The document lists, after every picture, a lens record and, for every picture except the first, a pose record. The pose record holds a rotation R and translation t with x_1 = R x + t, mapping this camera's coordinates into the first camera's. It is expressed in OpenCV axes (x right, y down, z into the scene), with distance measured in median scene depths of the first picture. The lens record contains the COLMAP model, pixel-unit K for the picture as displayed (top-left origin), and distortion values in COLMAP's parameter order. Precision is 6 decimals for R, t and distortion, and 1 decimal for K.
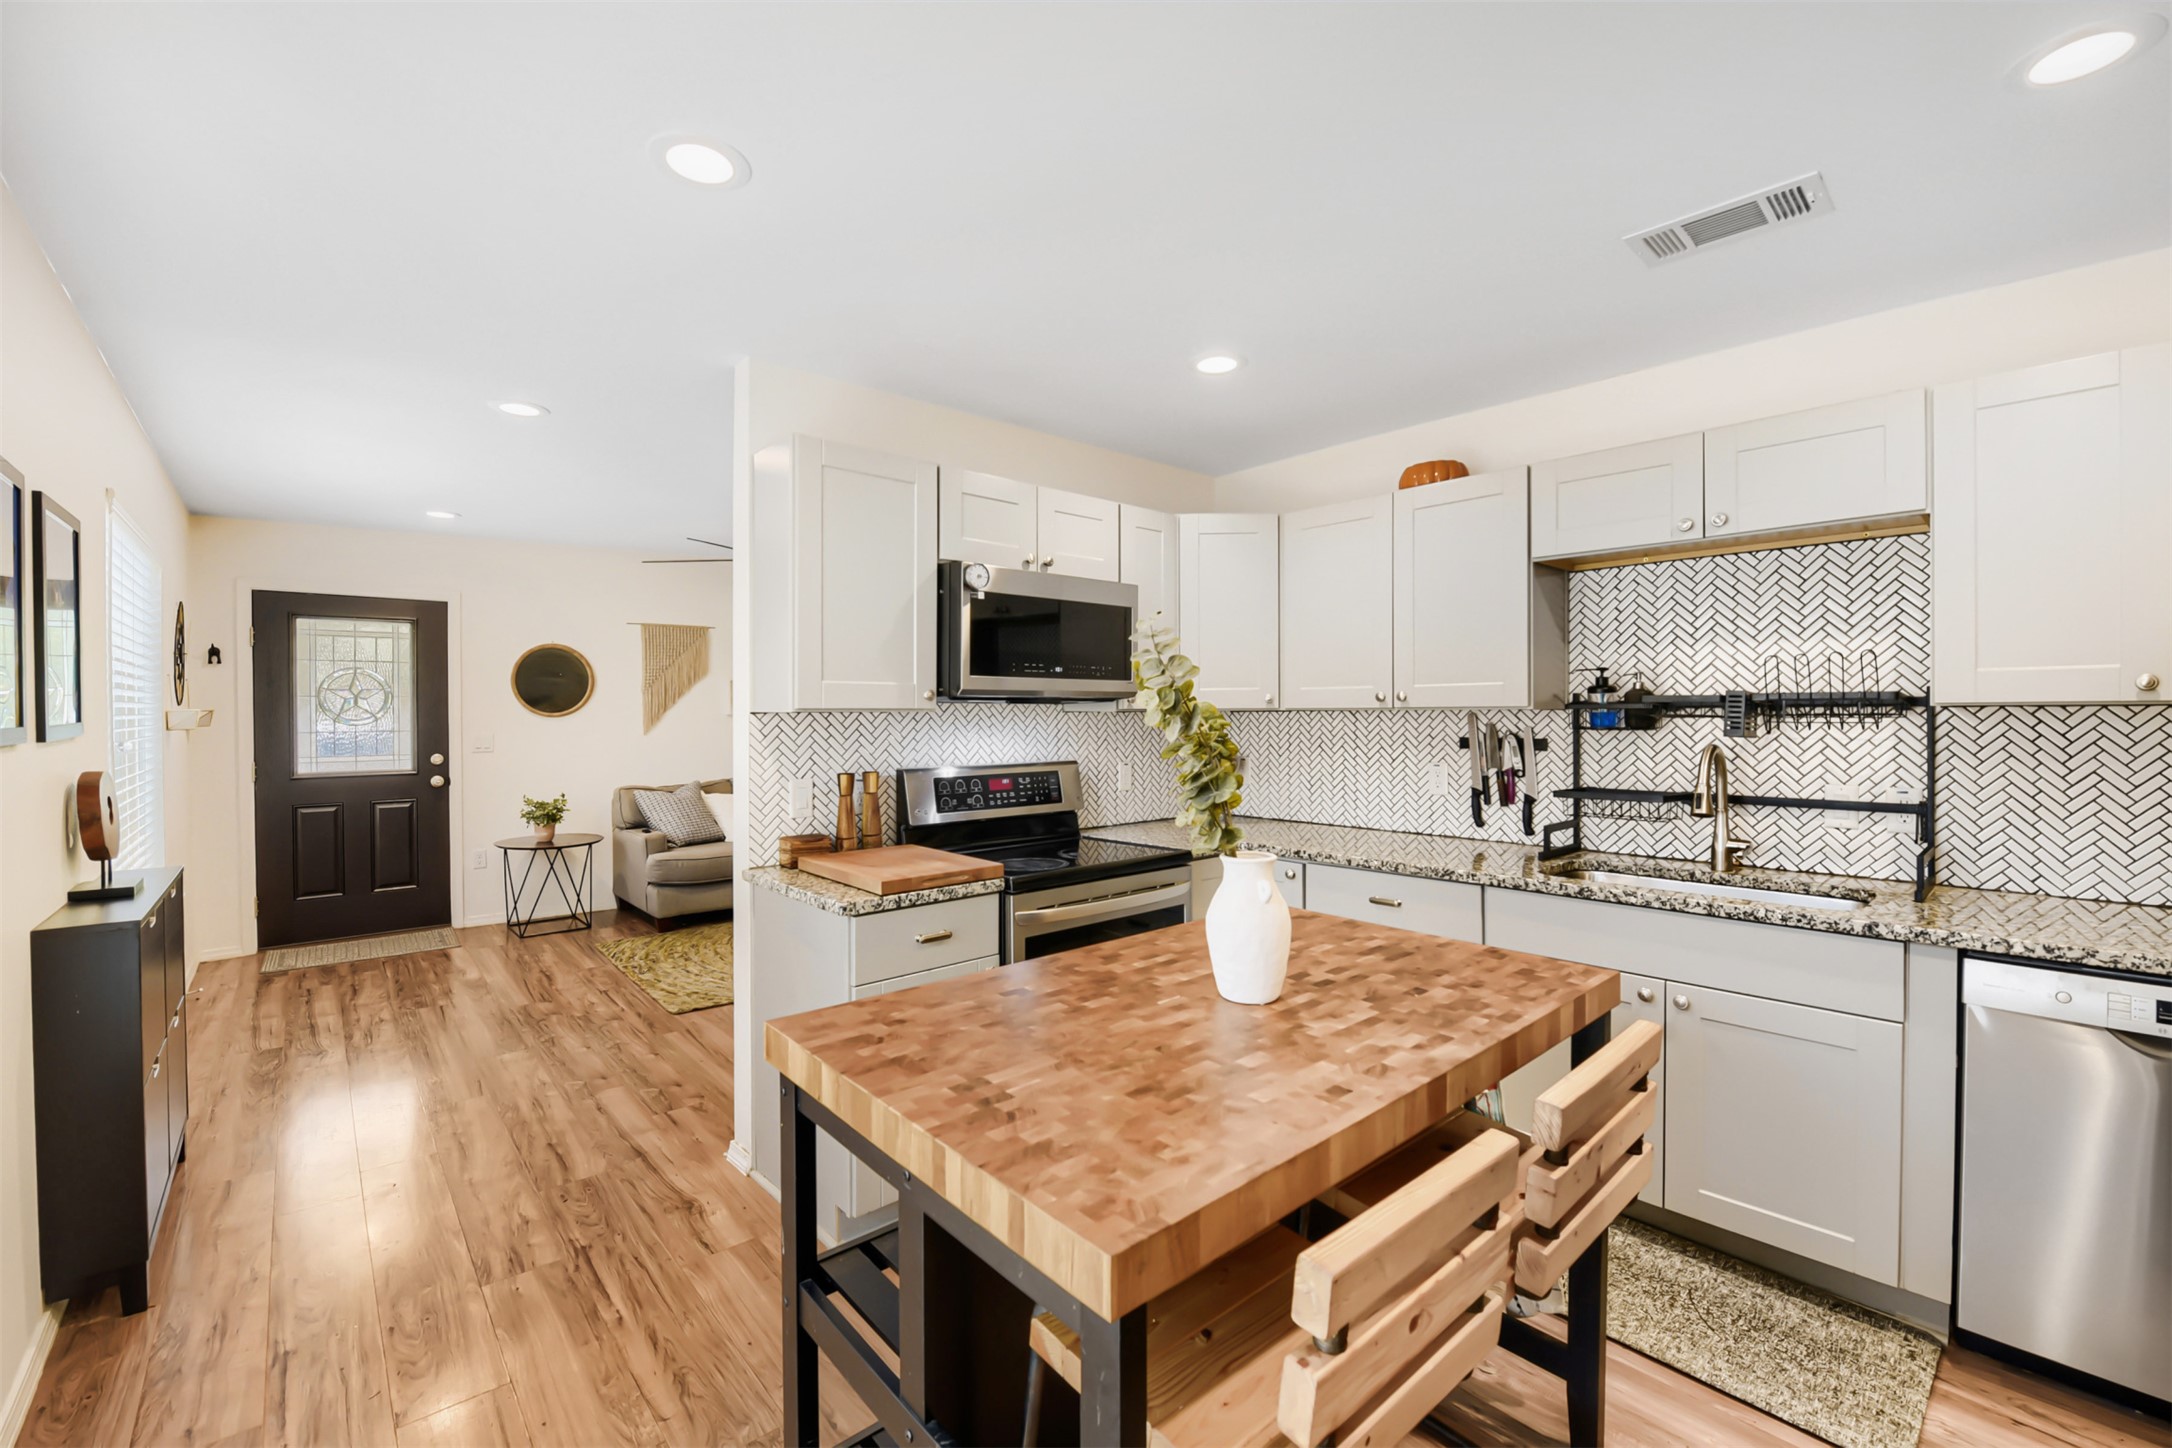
lens RADIAL K [[880.9, 0, 1087.6], [0, 880.9, 710.7], [0, 0, 1]] dist [-0.014947, -0.001823]
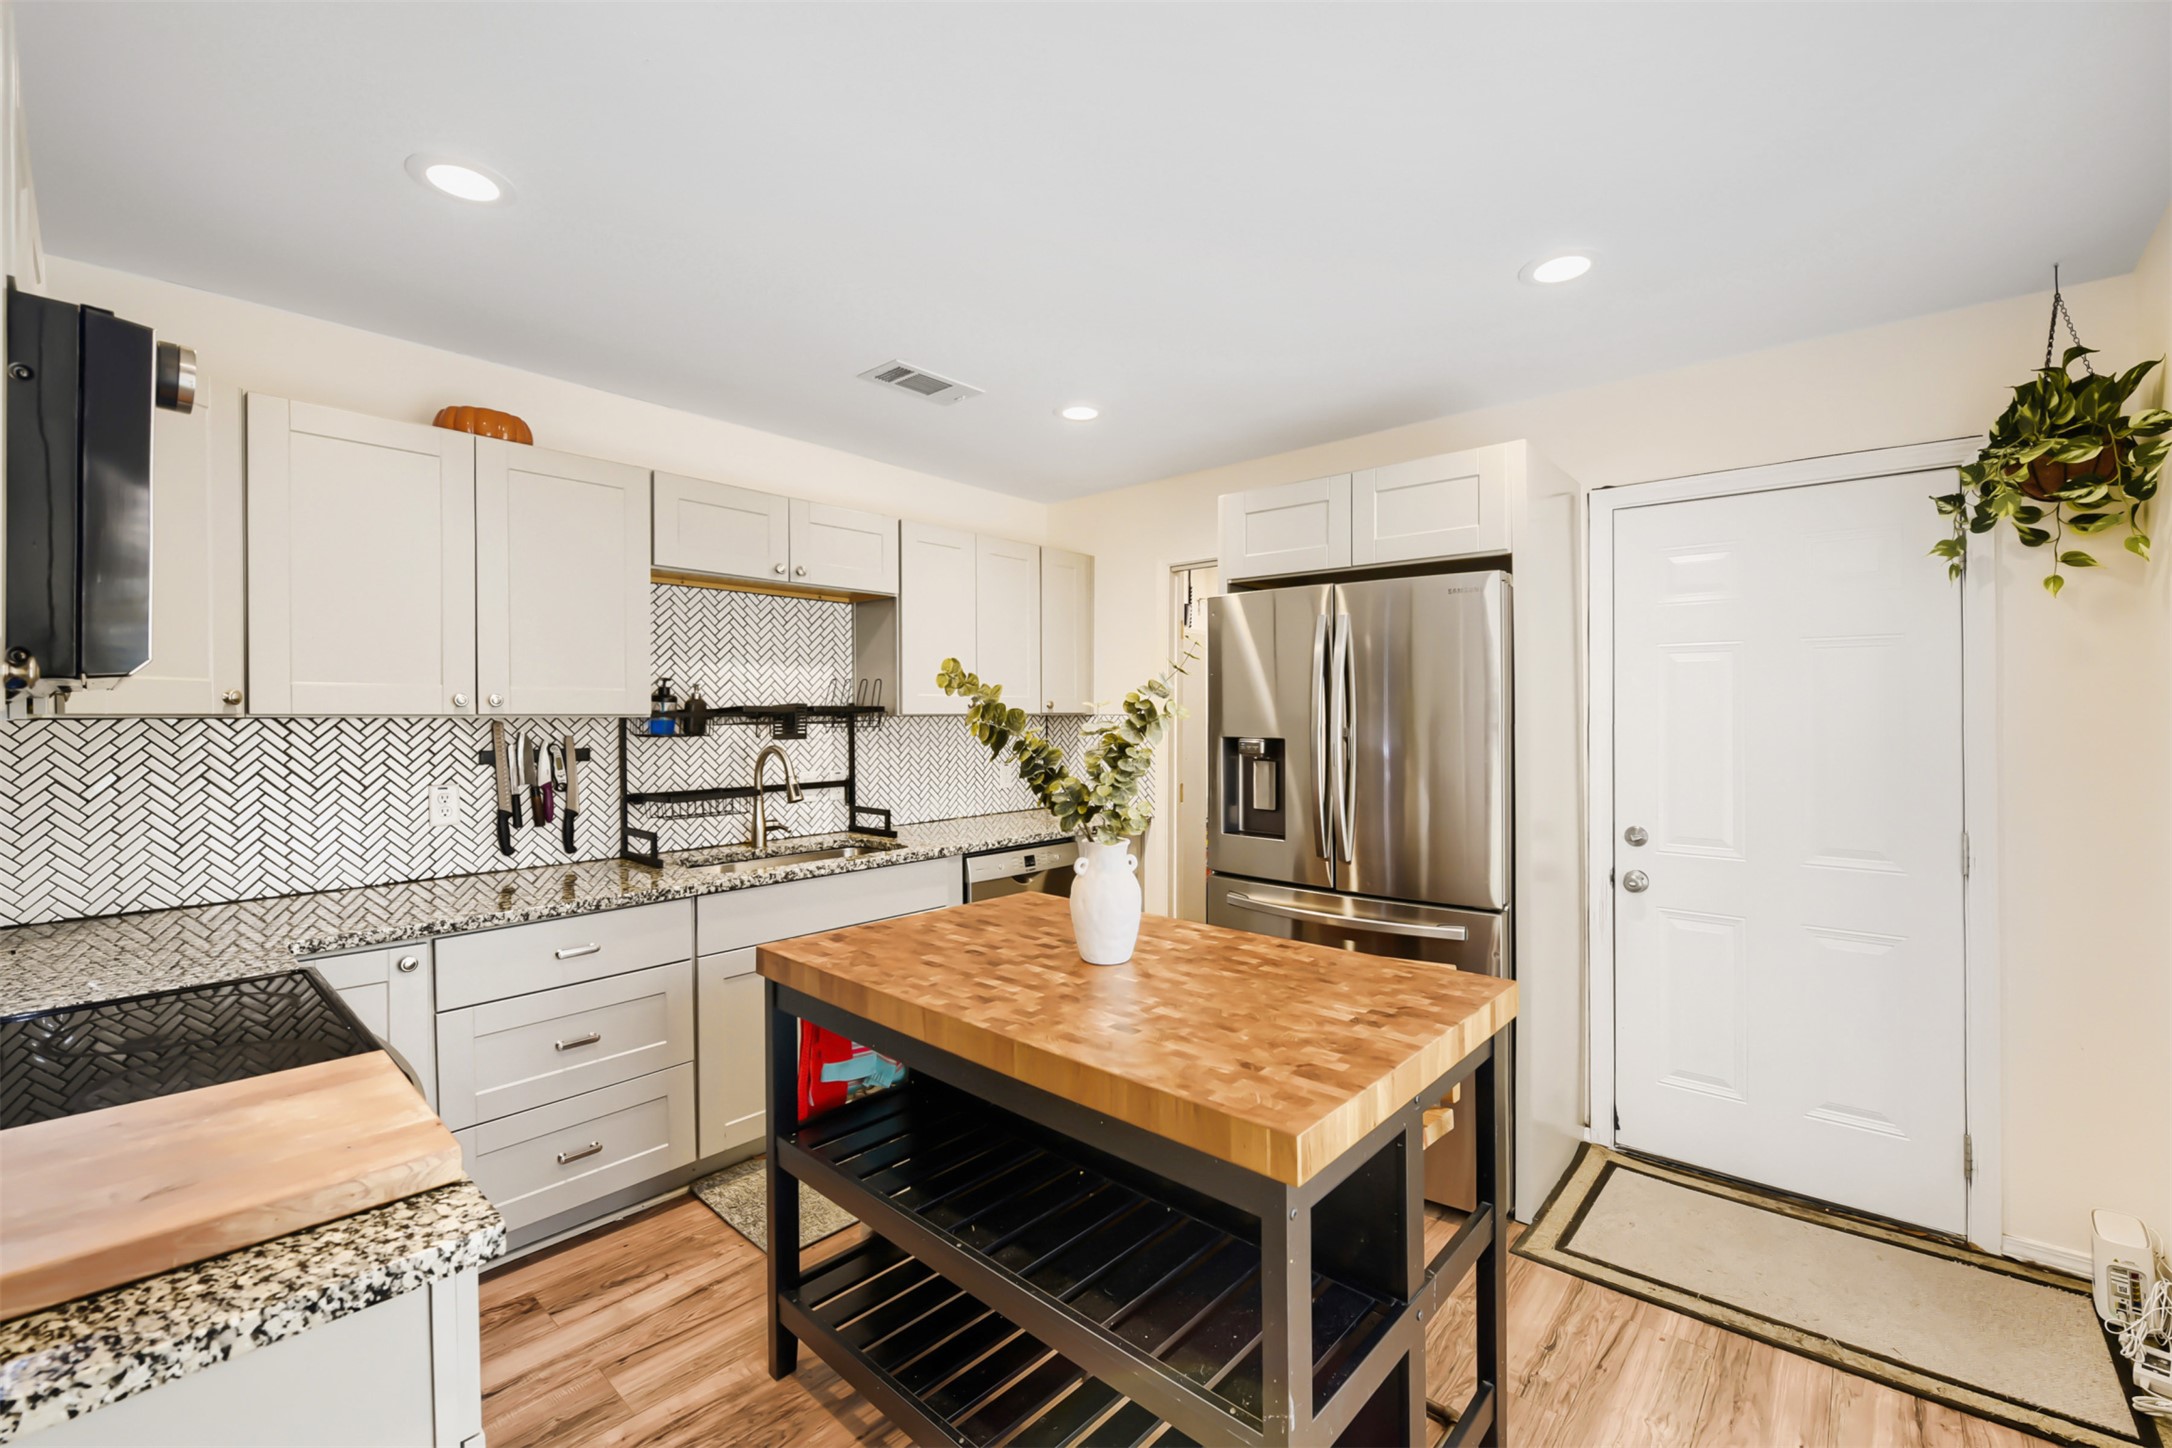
lens RADIAL K [[880.9, 0, 1094.1], [0, 880.9, 713.1], [0, 0, 1]] dist [-0.014947, -0.001823]
pose [[-0.109200, 0.010060, 0.993969, -0.481830], [0.001514, 0.999949, -0.009955, 0.004048], [-0.994019, 0.000418, -0.109210, 0.558261]]
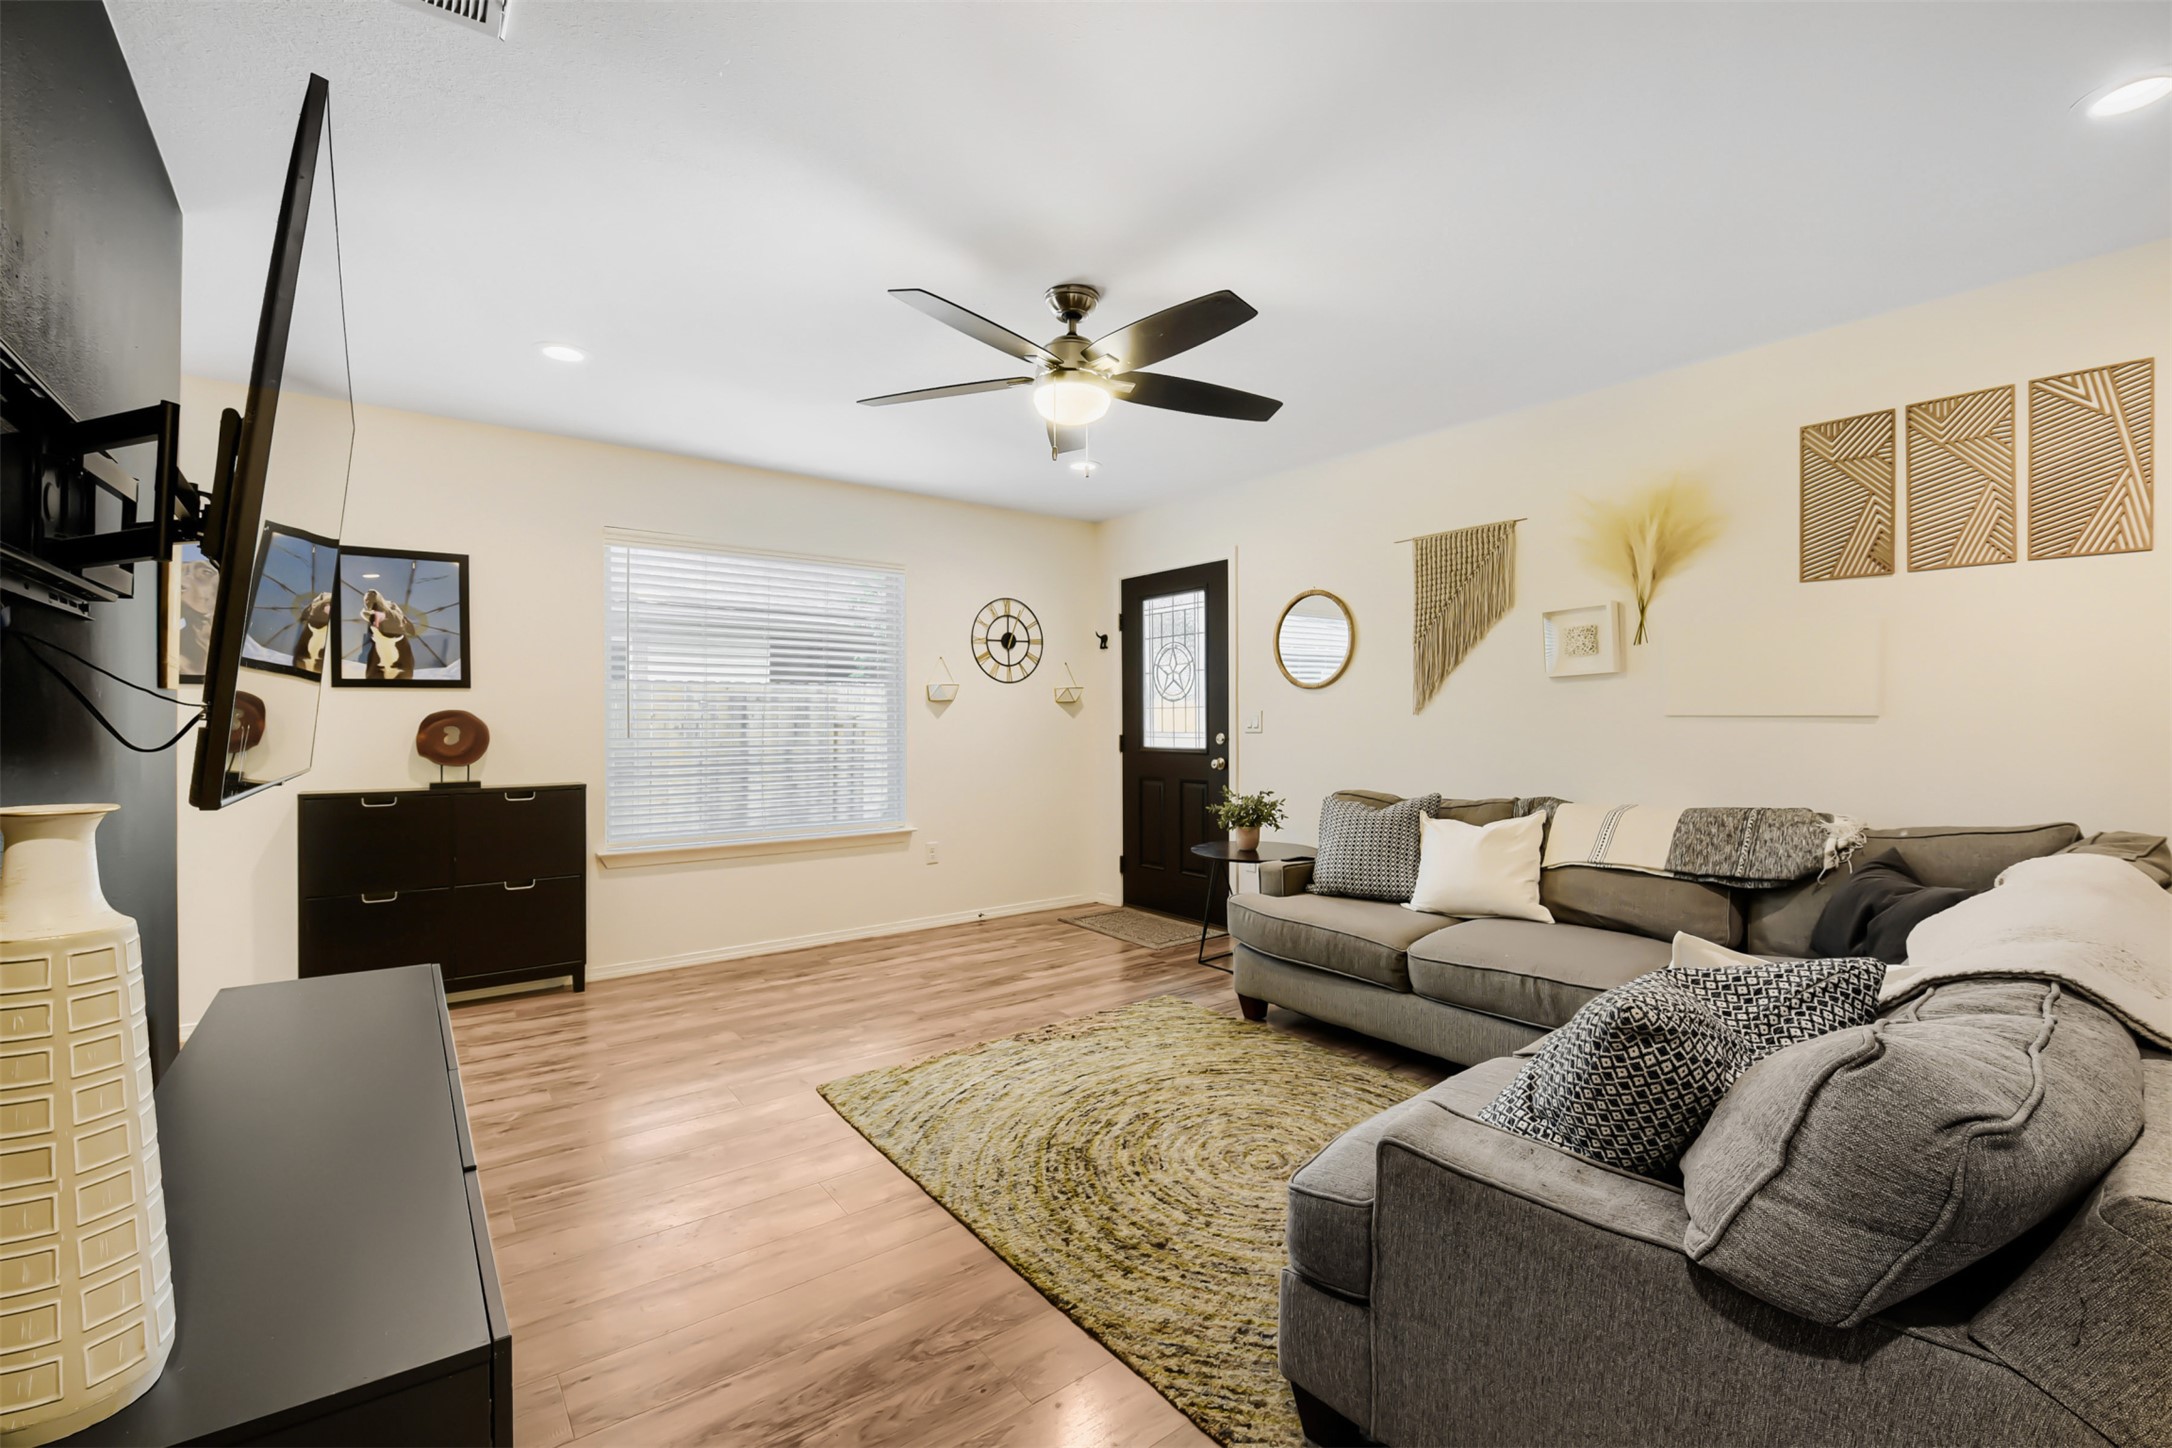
lens RADIAL K [[910.6, 0, 1091.8], [0, 910.6, 727.8], [0, 0, 1]] dist [-0.011245, -0.003745]
pose [[-0.079939, 0.007563, -0.996771, 0.320039], [-0.000927, 0.999970, 0.007662, 0.067110], [0.996799, 0.001536, -0.079929, 1.696818]]
